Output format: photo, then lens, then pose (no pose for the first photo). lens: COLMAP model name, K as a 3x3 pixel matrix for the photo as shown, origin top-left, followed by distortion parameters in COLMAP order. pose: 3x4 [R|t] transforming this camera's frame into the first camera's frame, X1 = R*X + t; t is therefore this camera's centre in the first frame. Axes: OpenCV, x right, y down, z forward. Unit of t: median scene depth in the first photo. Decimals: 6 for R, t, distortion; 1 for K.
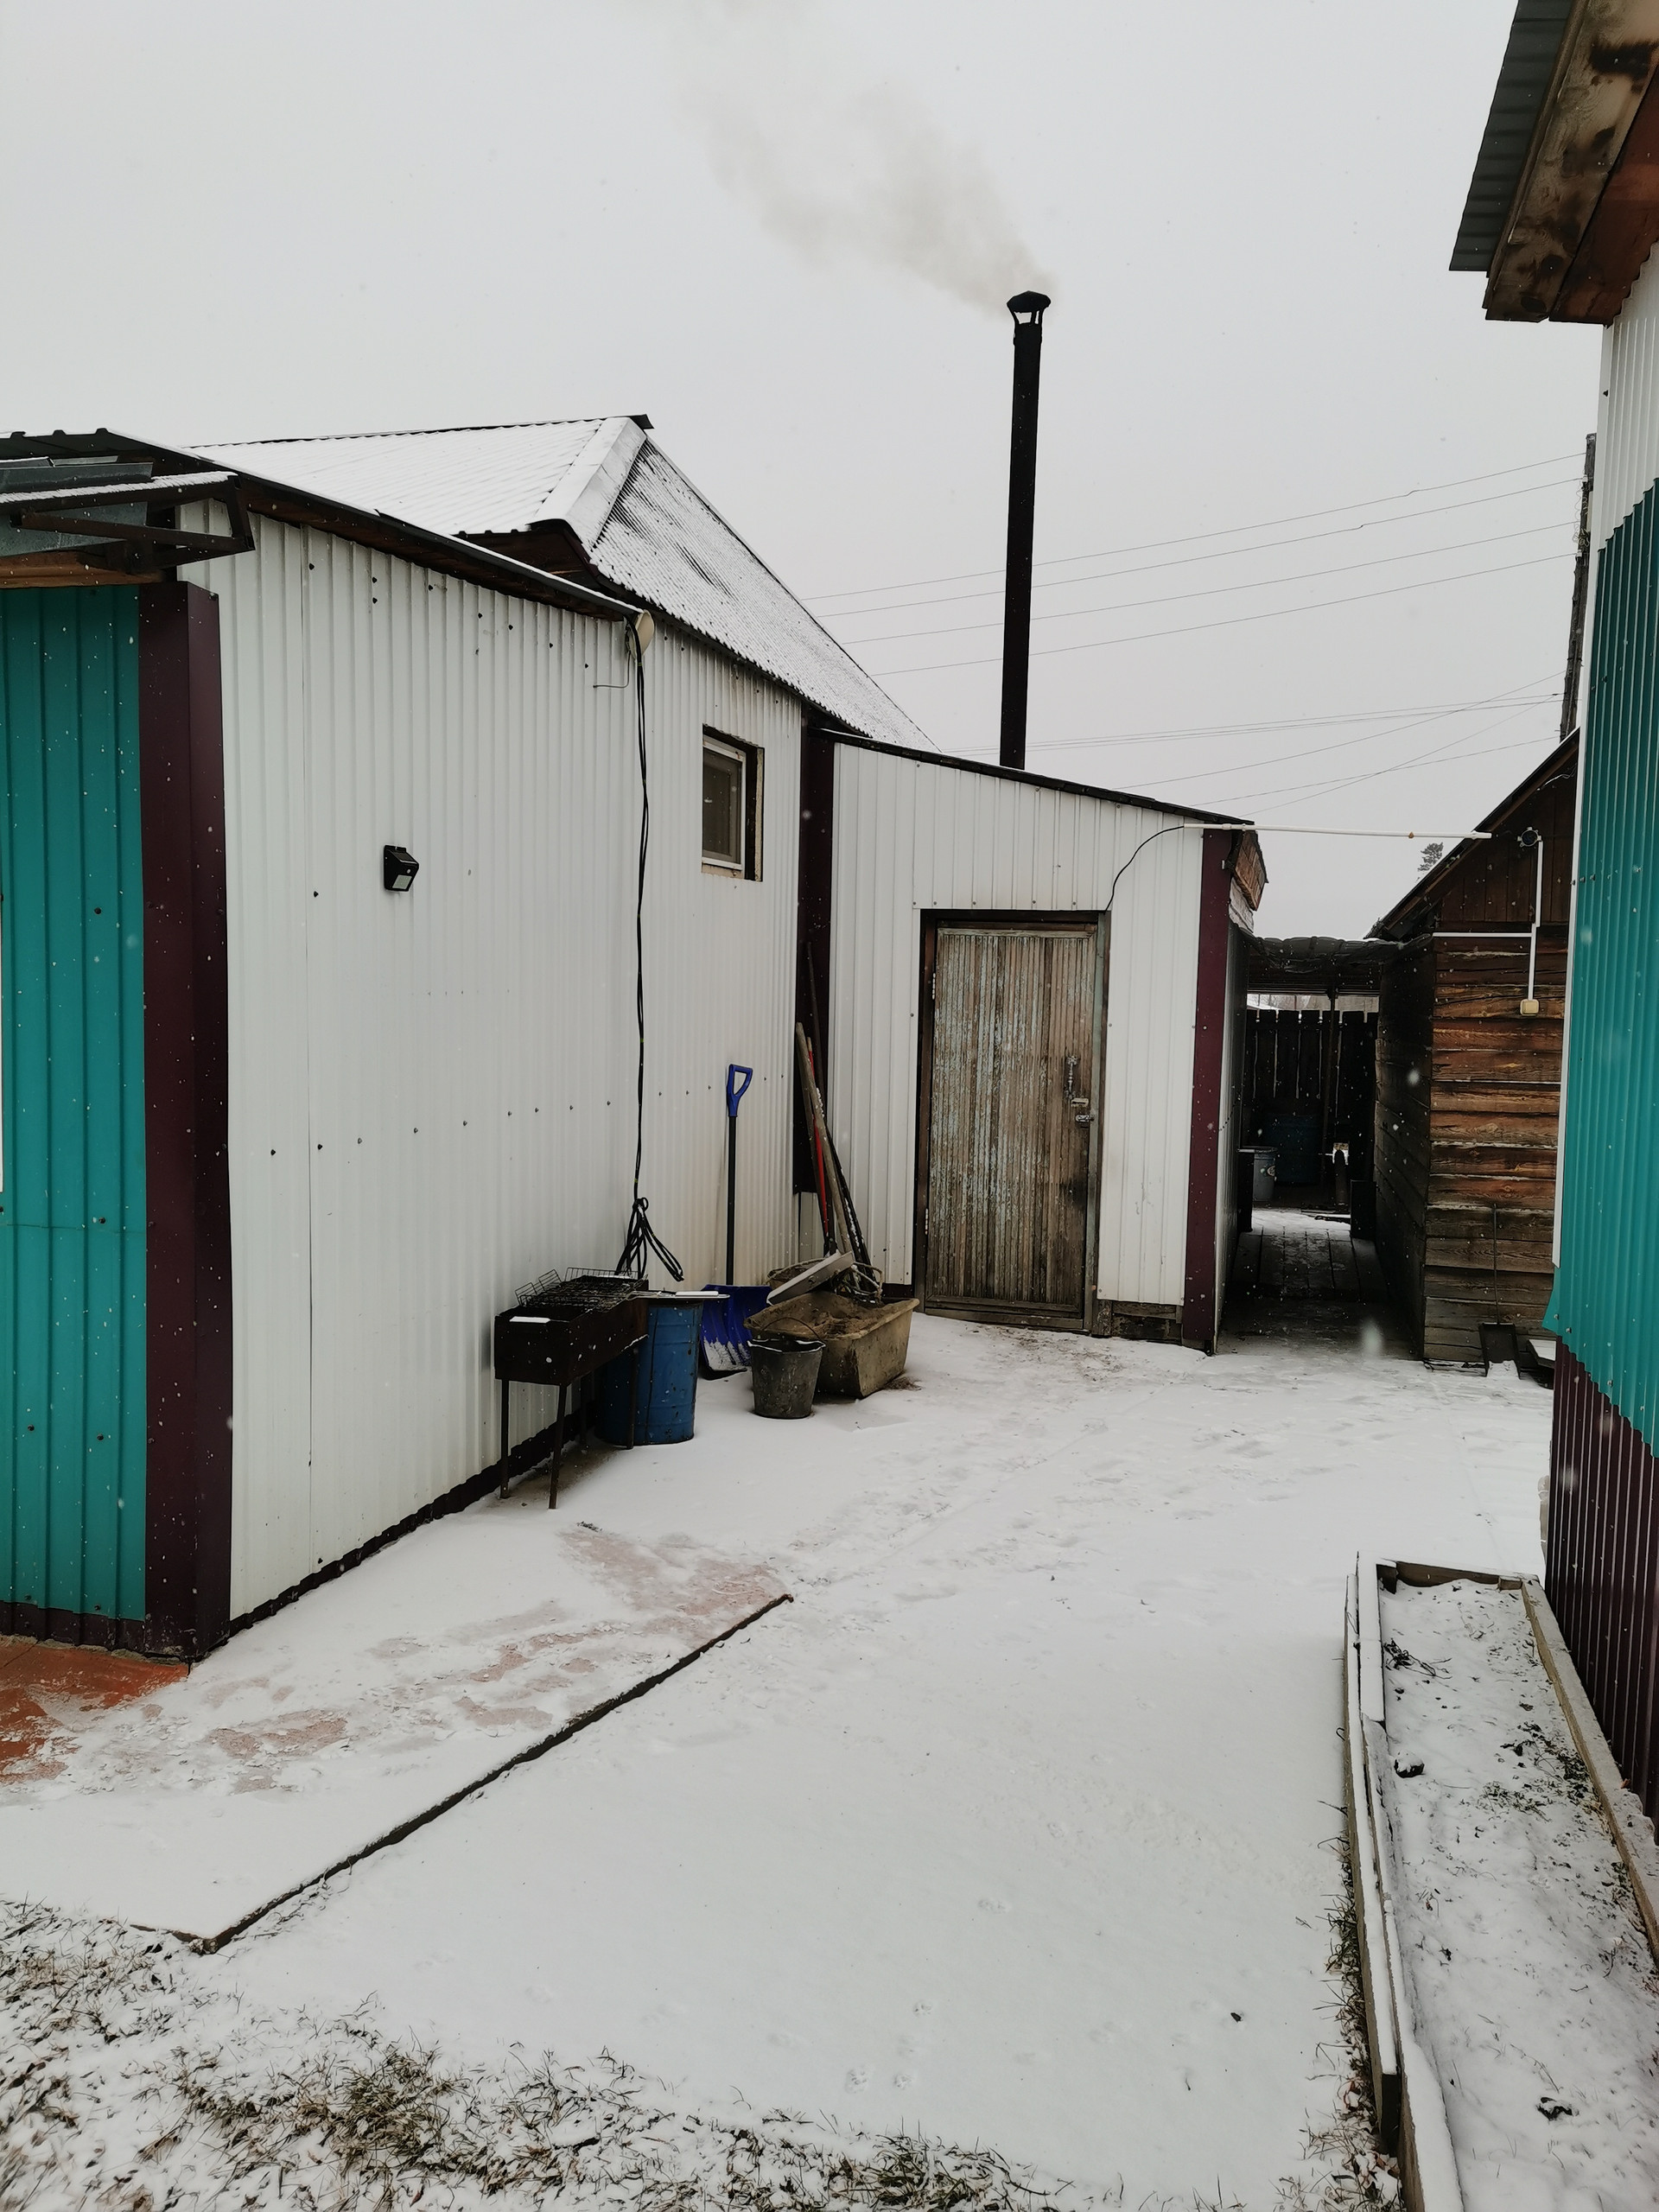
lens RADIAL K [[1696.2, 0, 817.4], [0, 1696.2, 1111.1], [0, 0, 1]] dist [0.065360, 0.006431]
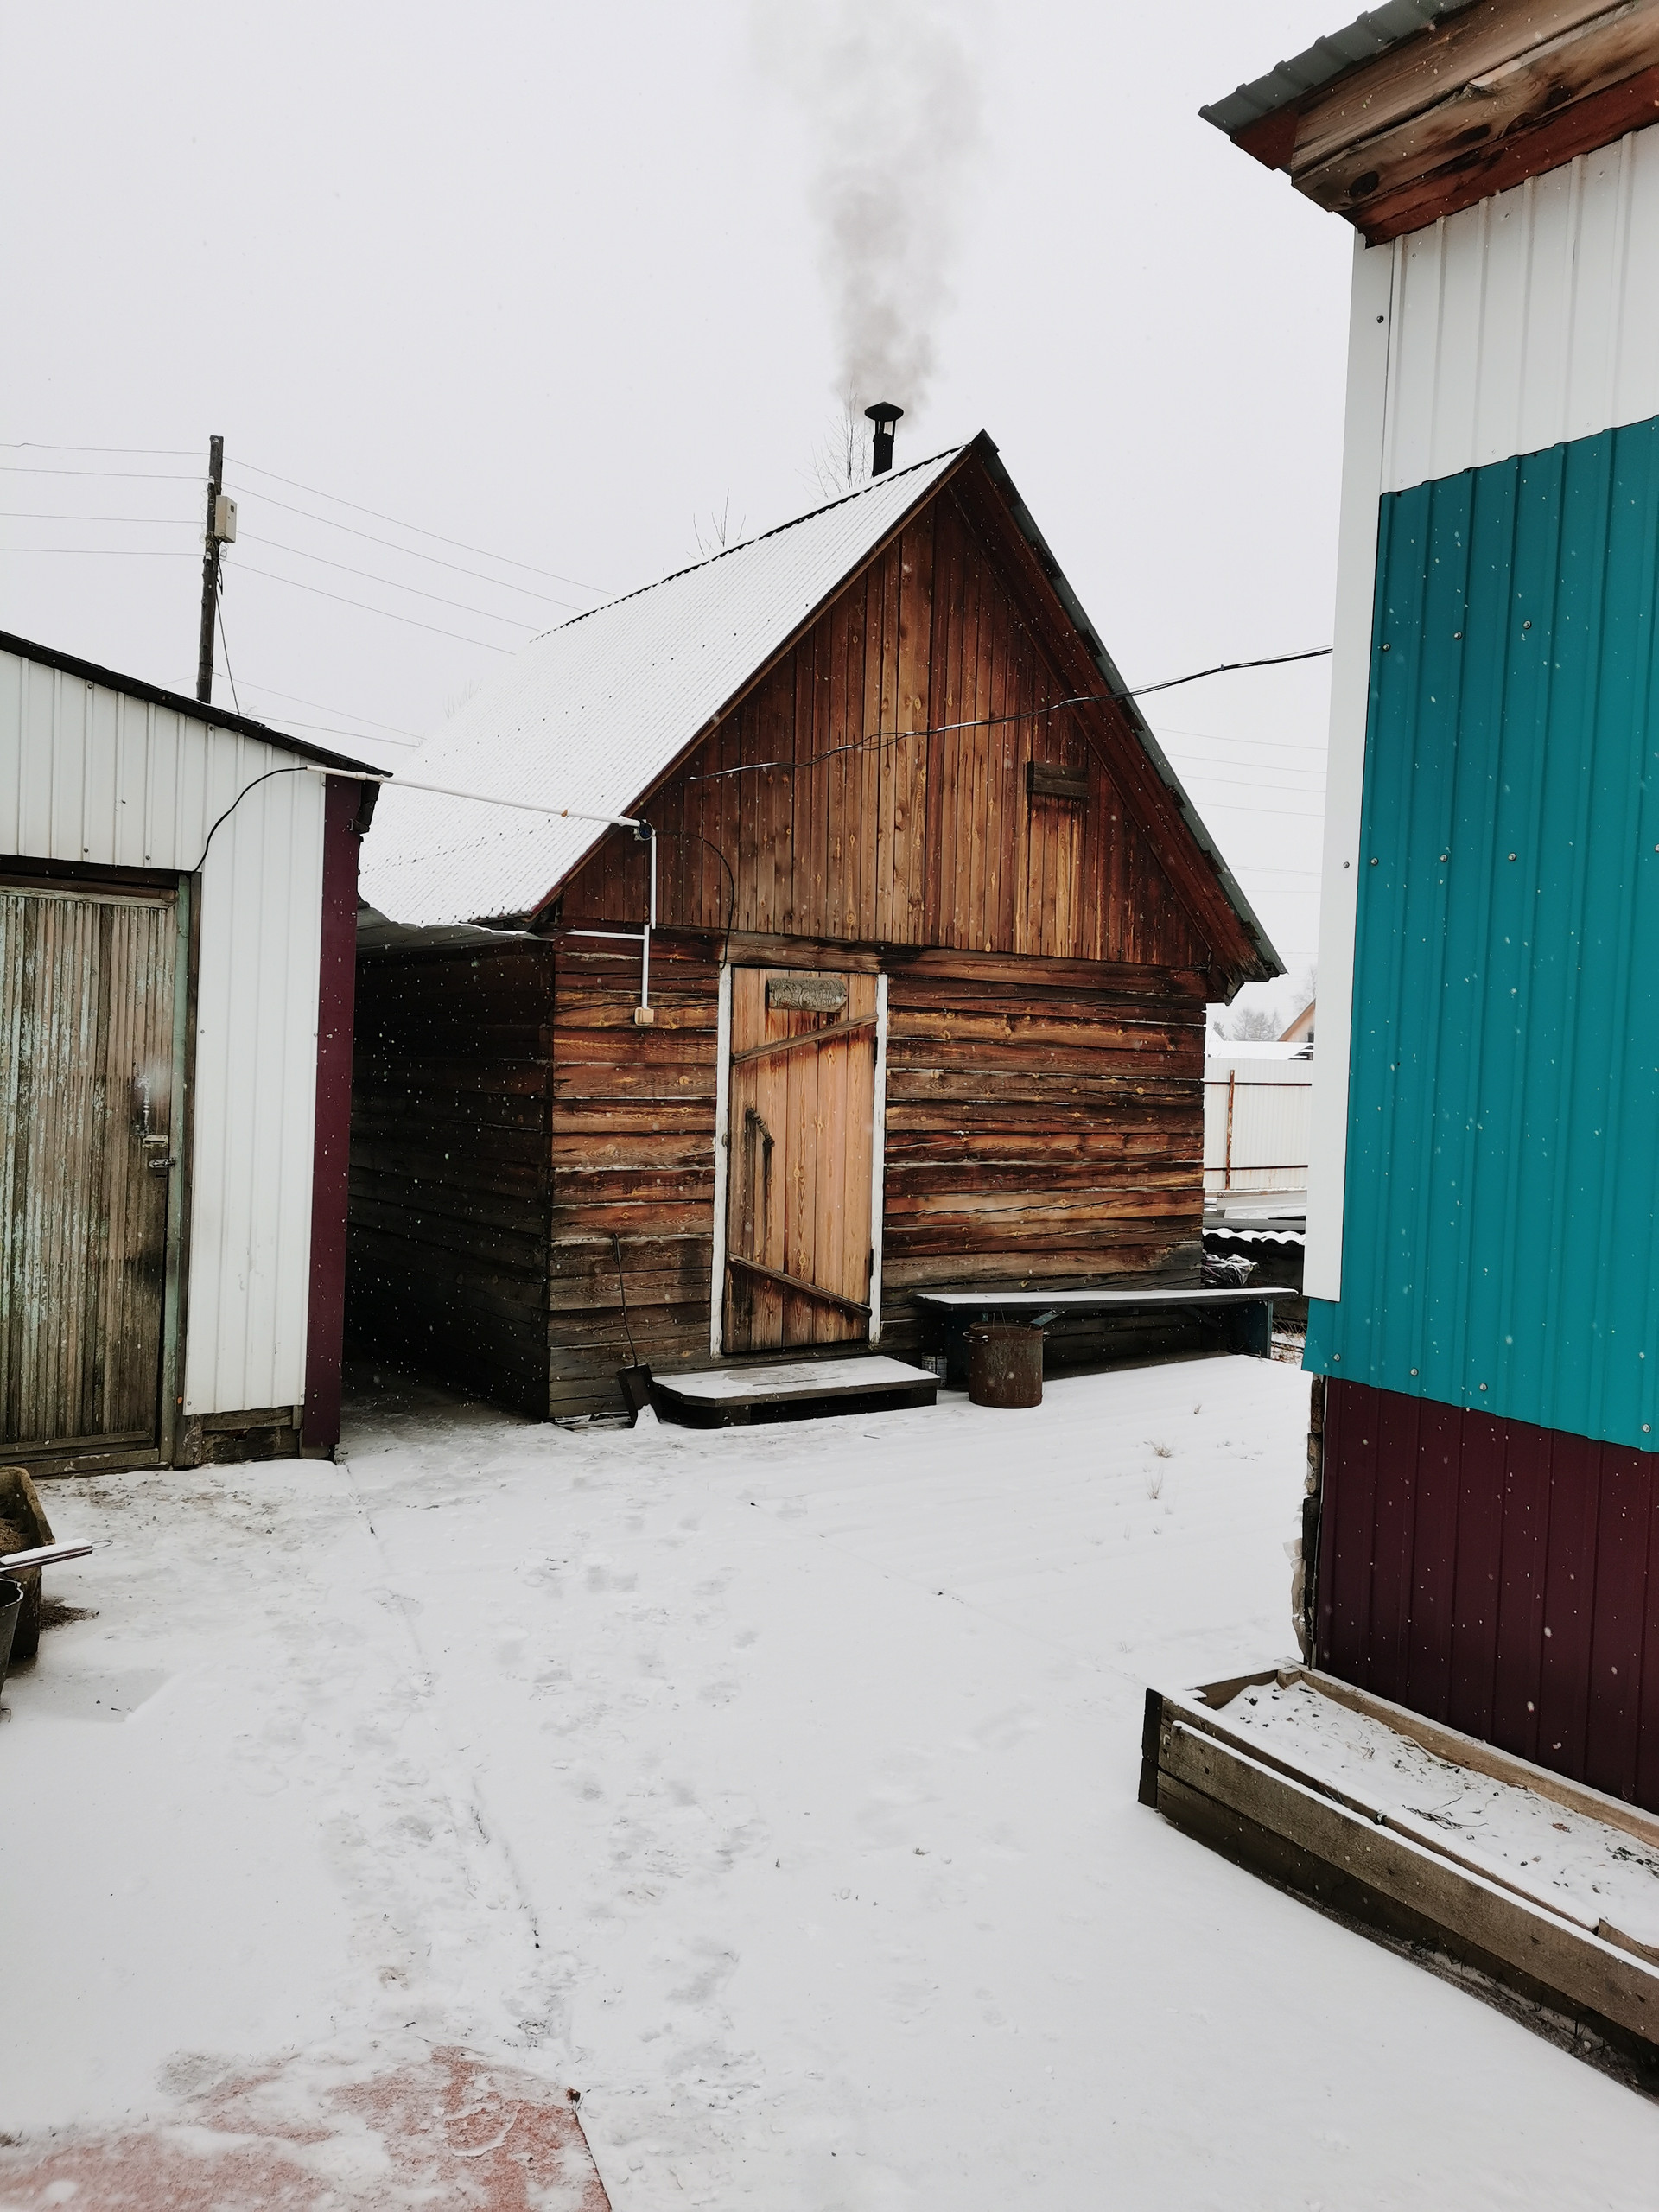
lens RADIAL K [[1696.2, 0, 817.4], [0, 1696.2, 1111.1], [0, 0, 1]] dist [0.065360, 0.006431]
pose [[0.643231, -0.030237, 0.765075, -0.218103], [0.036513, 0.999294, 0.008795, -0.014253], [-0.764801, 0.022278, 0.643882, 0.341544]]
